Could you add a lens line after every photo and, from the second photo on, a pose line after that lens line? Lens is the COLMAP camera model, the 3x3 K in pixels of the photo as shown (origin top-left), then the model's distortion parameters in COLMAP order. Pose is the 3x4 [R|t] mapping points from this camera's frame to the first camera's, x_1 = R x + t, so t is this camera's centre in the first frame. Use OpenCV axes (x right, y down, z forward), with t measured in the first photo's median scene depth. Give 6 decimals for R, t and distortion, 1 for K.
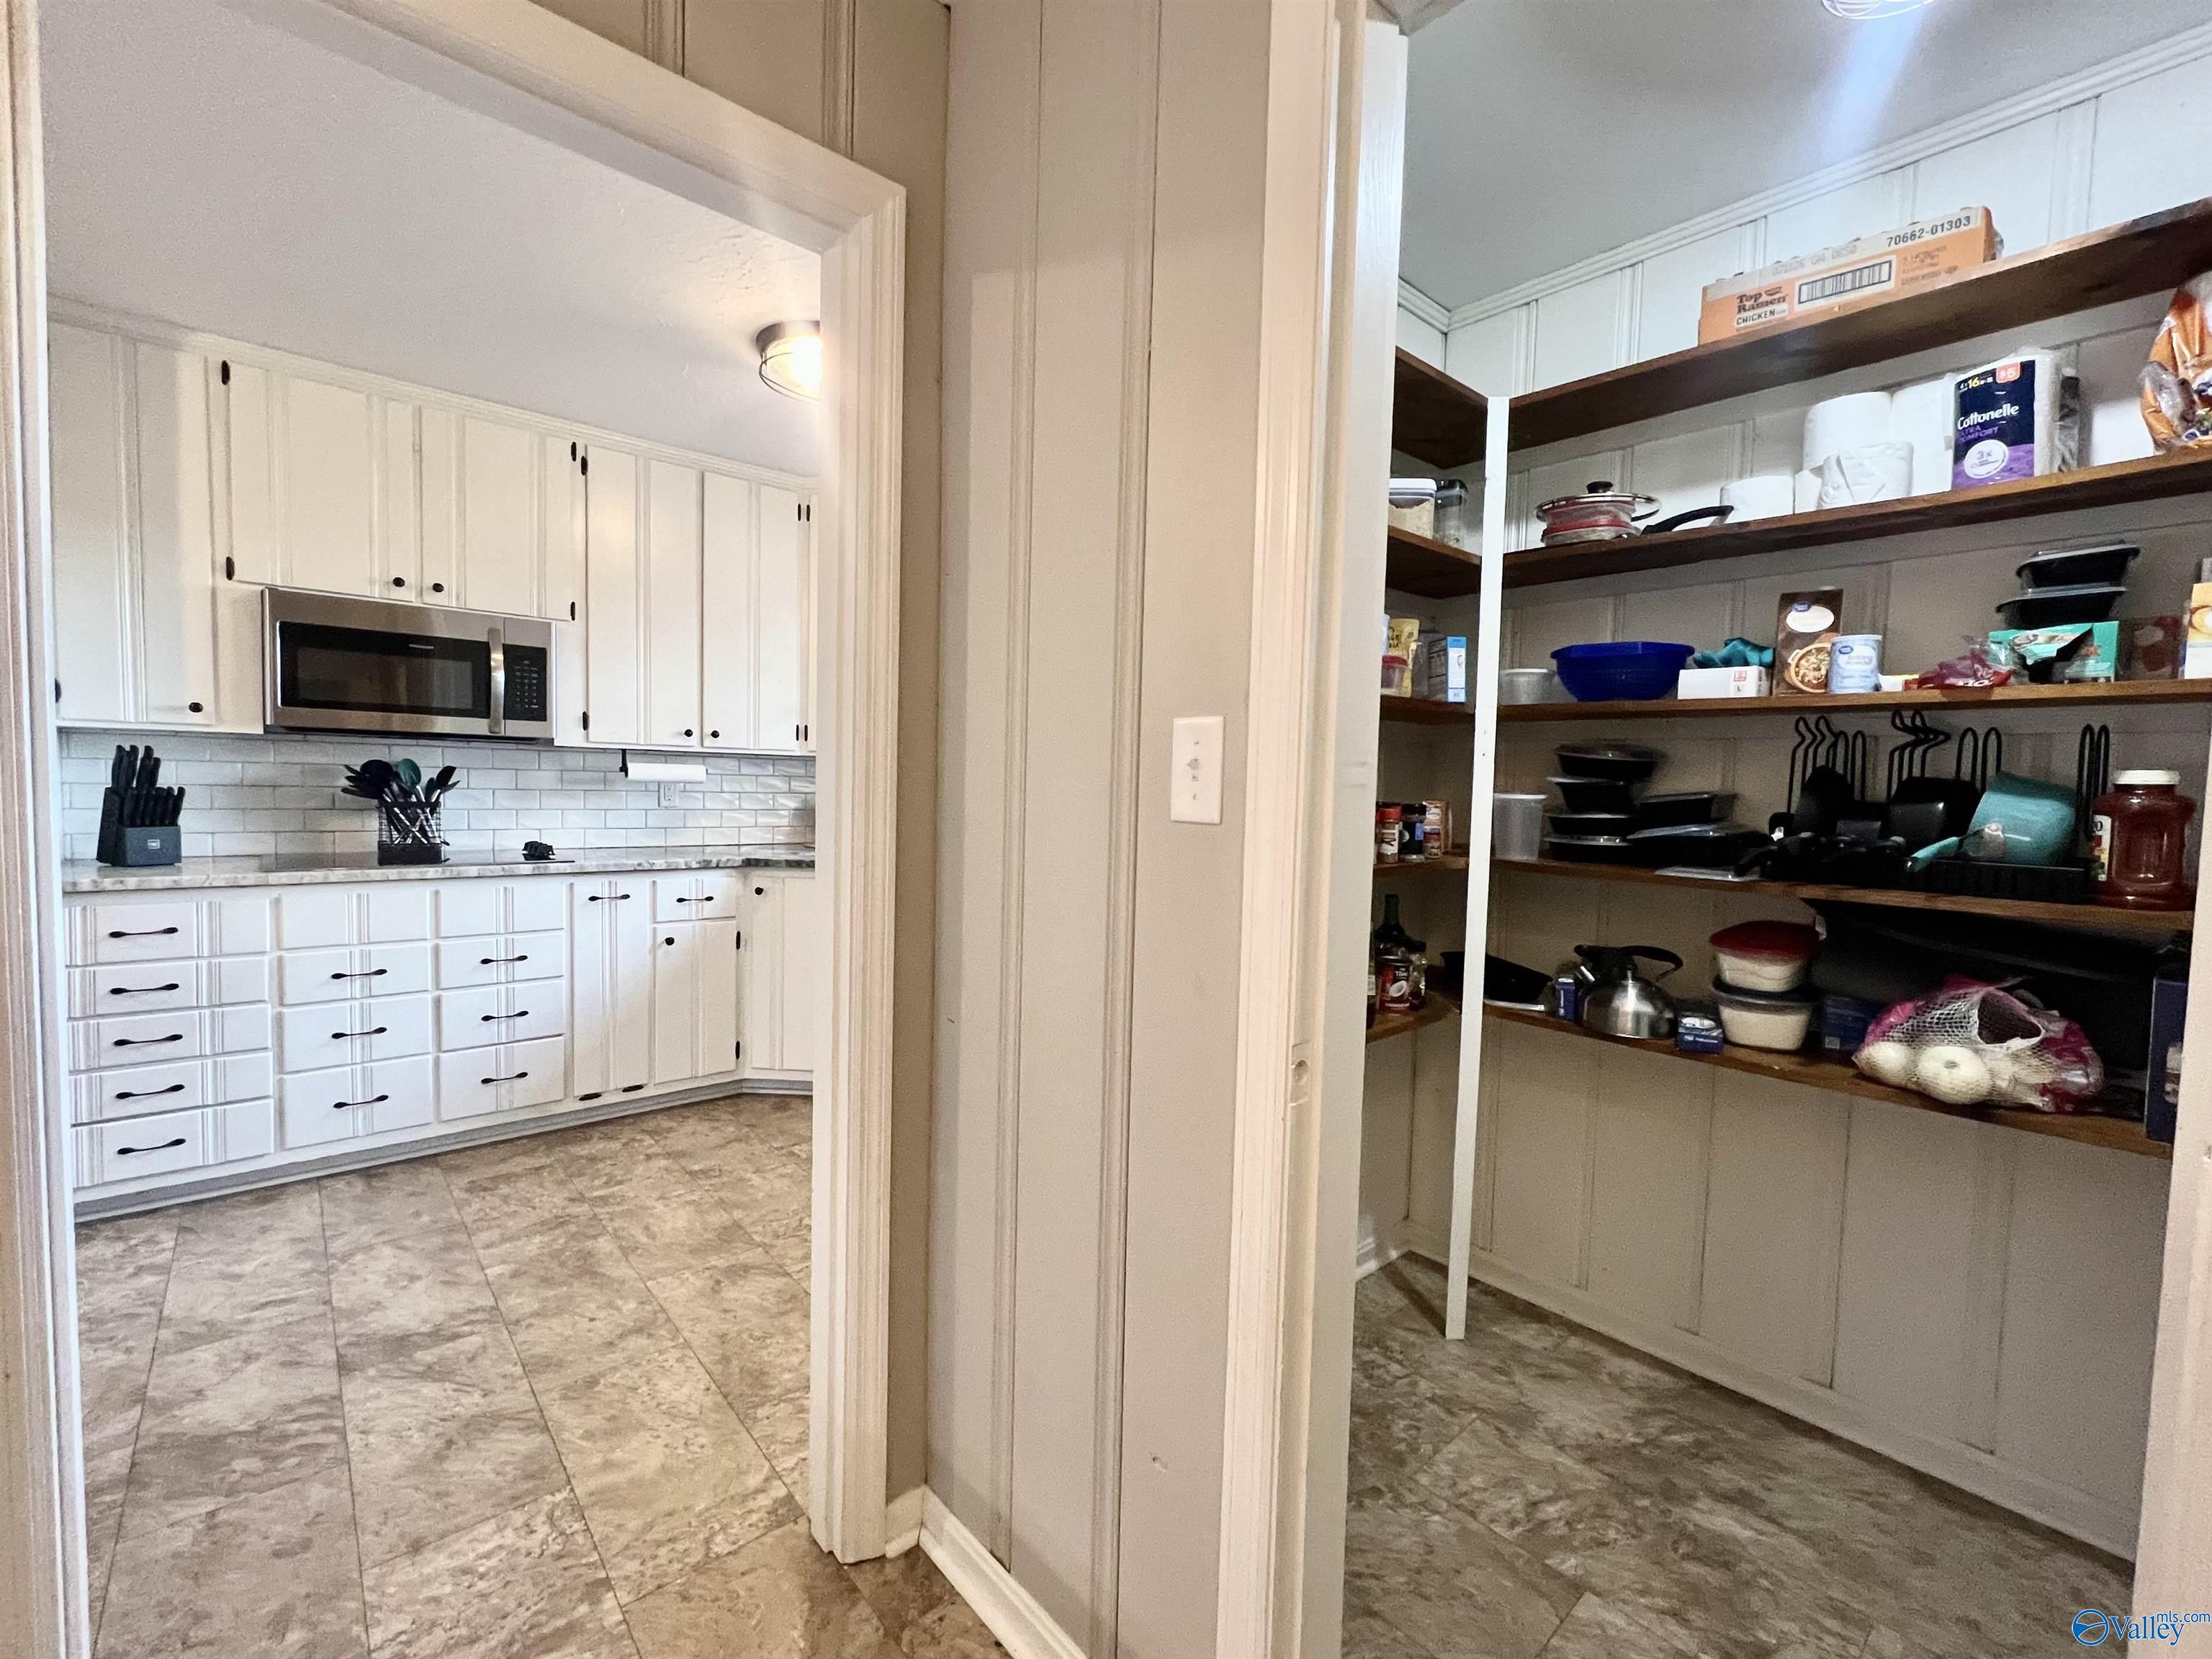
lens RADIAL K [[952.4, 0, 1127.3], [0, 952.4, 833.1], [0, 0, 1]] dist [-0.001080, 0.000200]
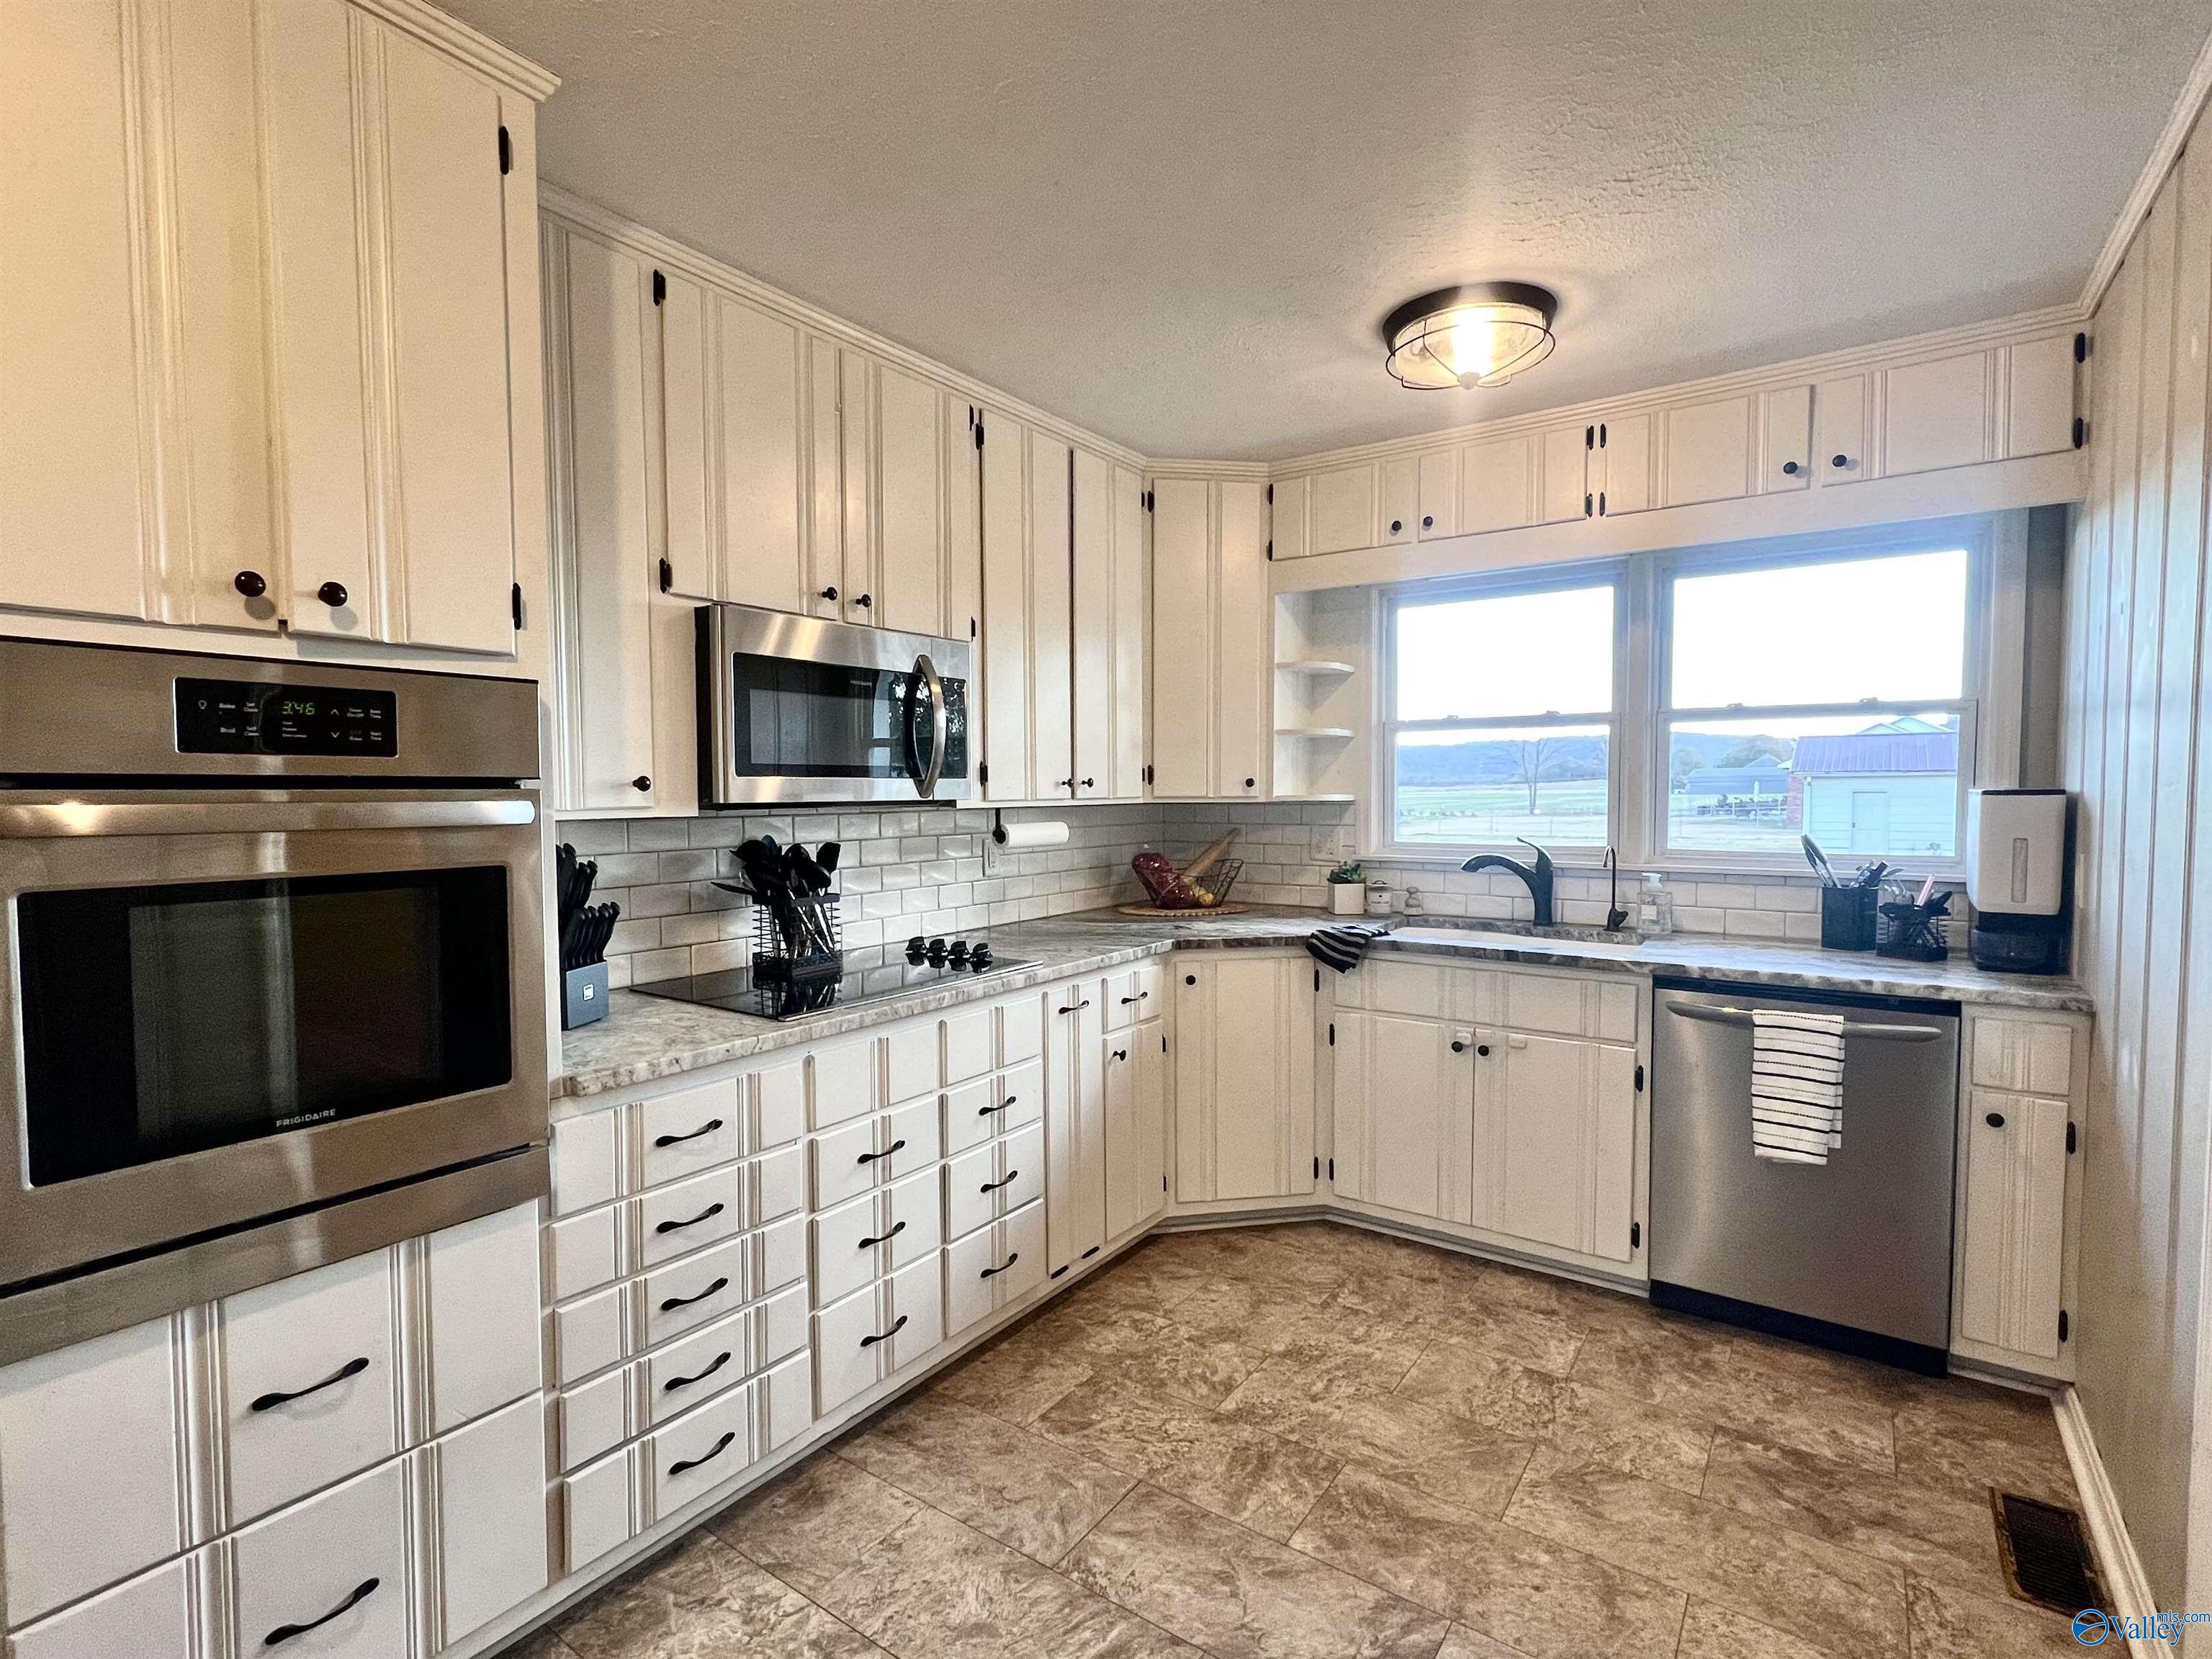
lens RADIAL K [[1067.7, 0, 1102.0], [0, 1067.7, 833.5], [0, 0, 1]] dist [0.005097, 0.000838]
pose [[0.971984, -0.042610, 0.231151, -0.778519], [0.043578, 0.999050, 0.000920, -0.077024], [-0.230971, 0.009179, 0.972917, 0.177168]]
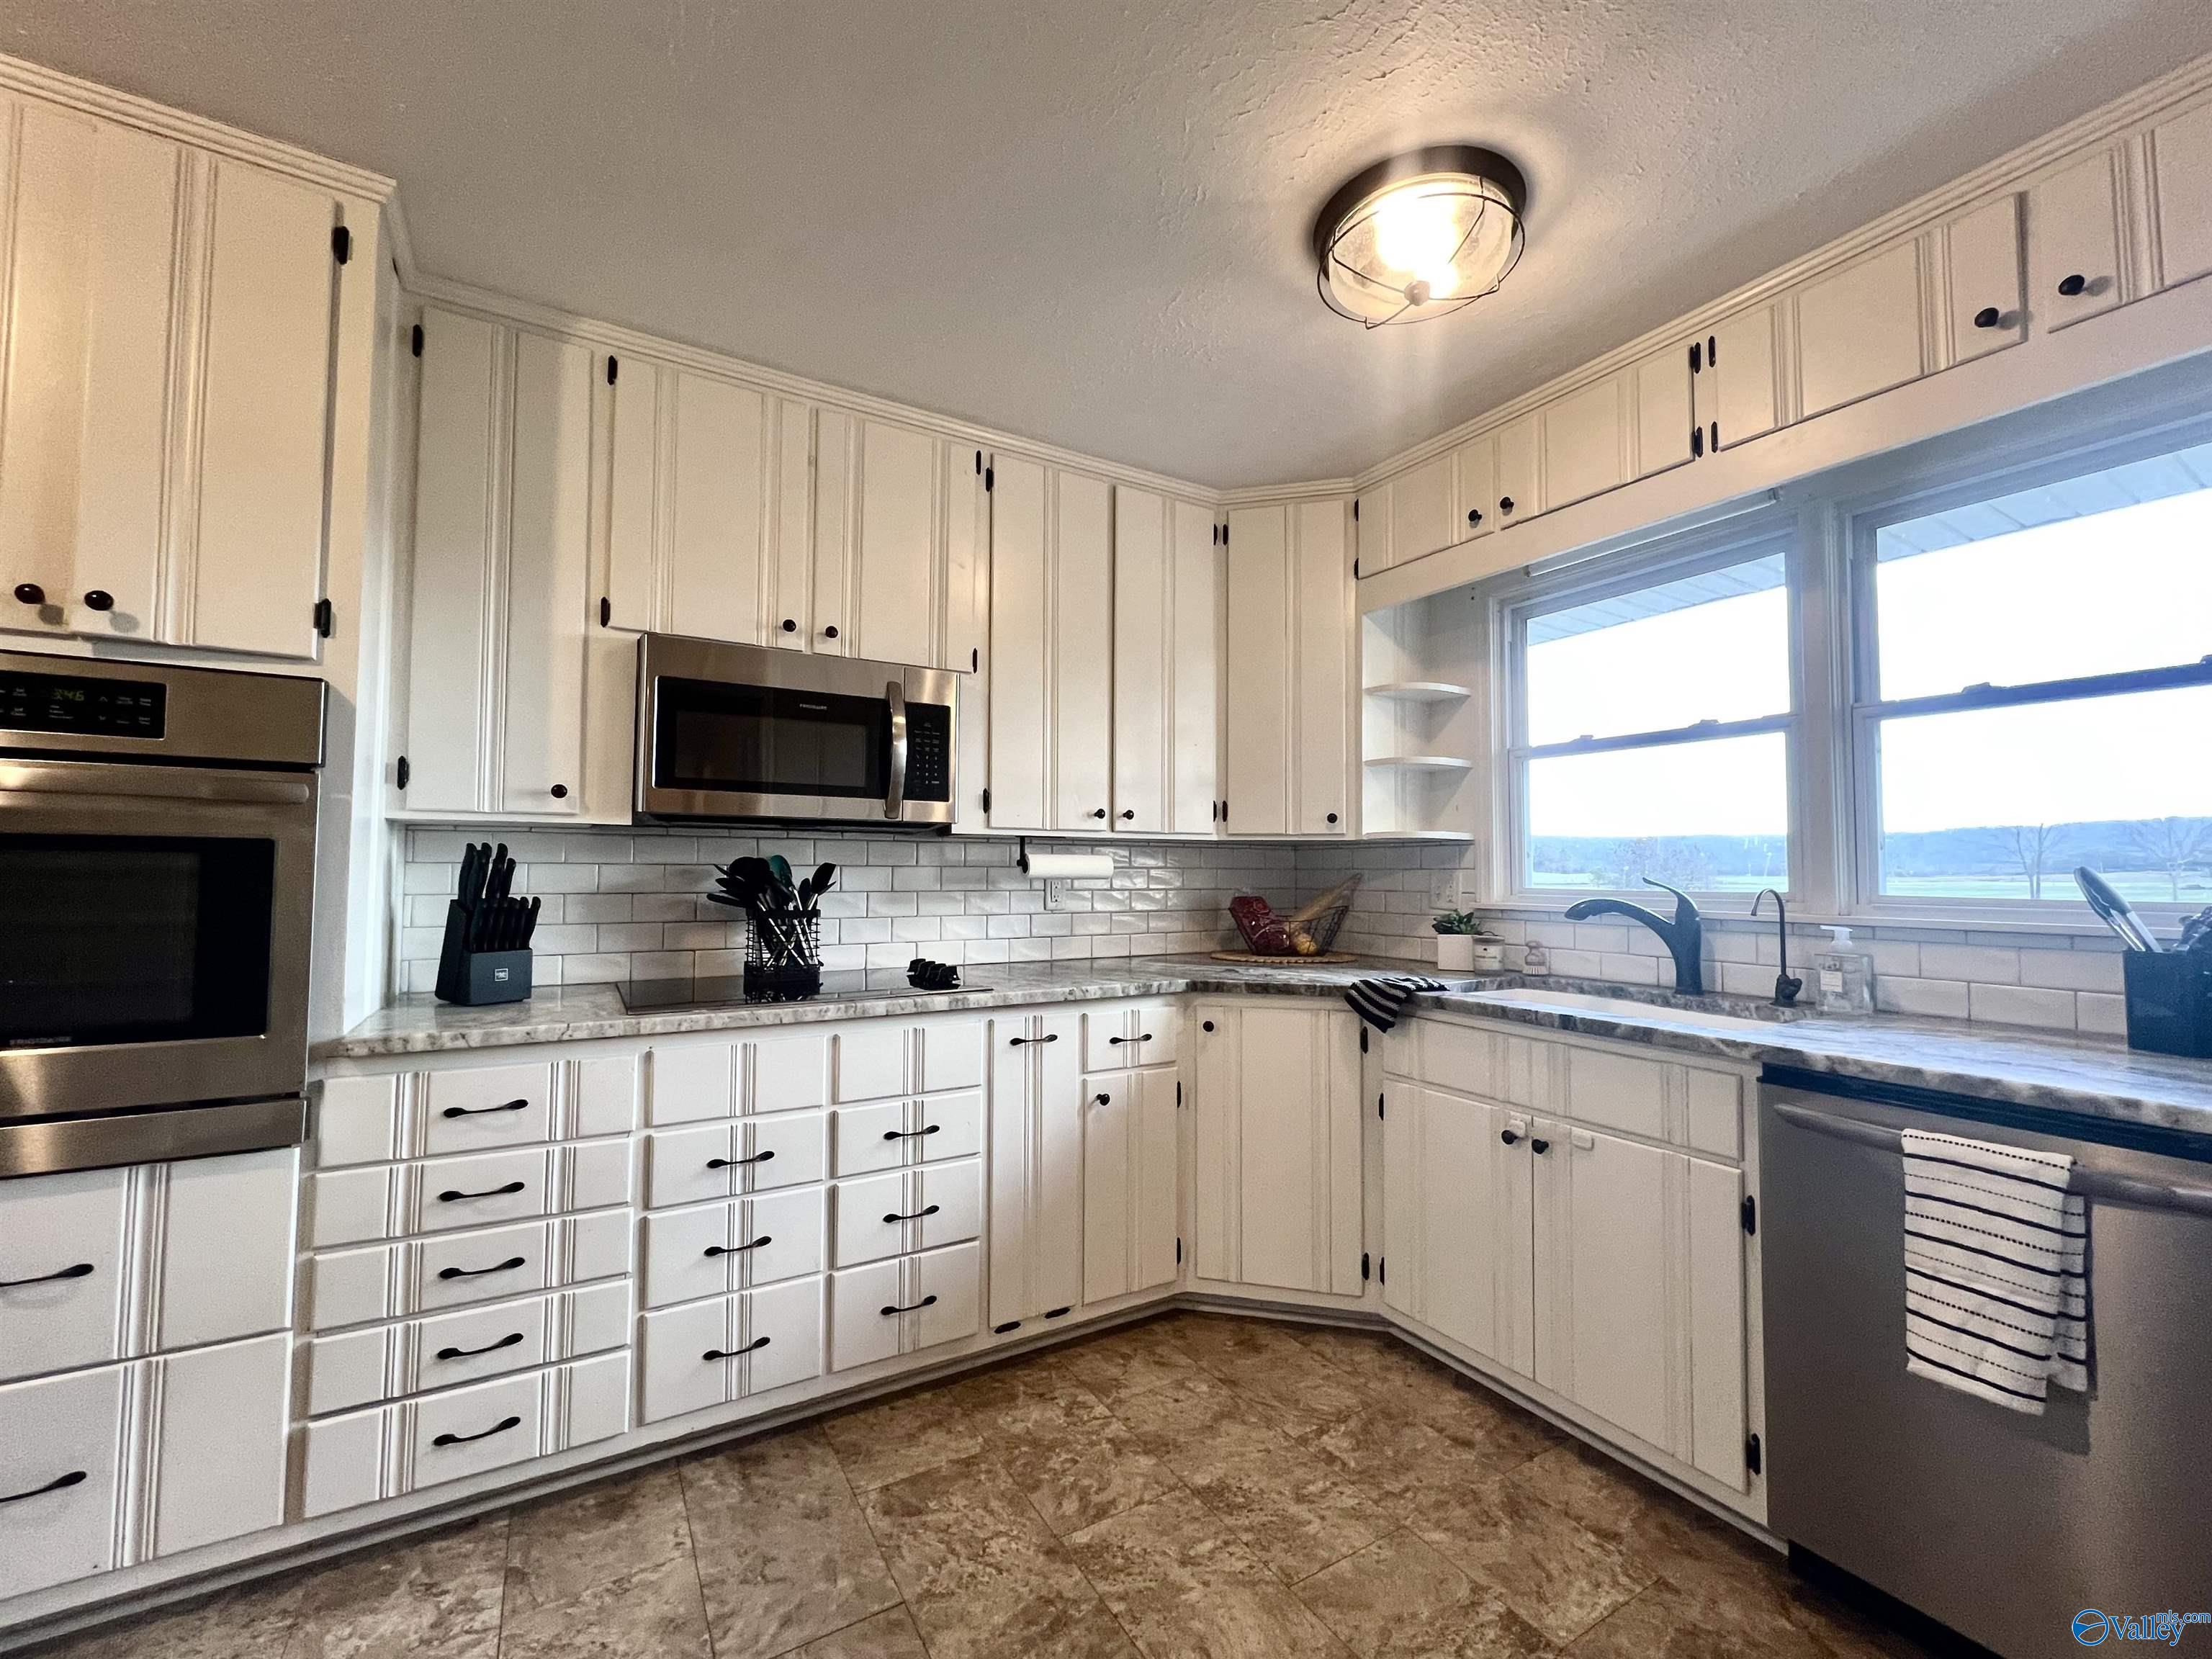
lens RADIAL K [[909.1, 0, 1115.3], [0, 909.1, 832.5], [0, 0, 1]] dist [0.000023, 0.000688]
pose [[0.982490, -0.029842, -0.183912, -0.383959], [0.011593, 0.994968, -0.099519, -0.020726], [0.185956, 0.095644, 0.977892, 0.352329]]
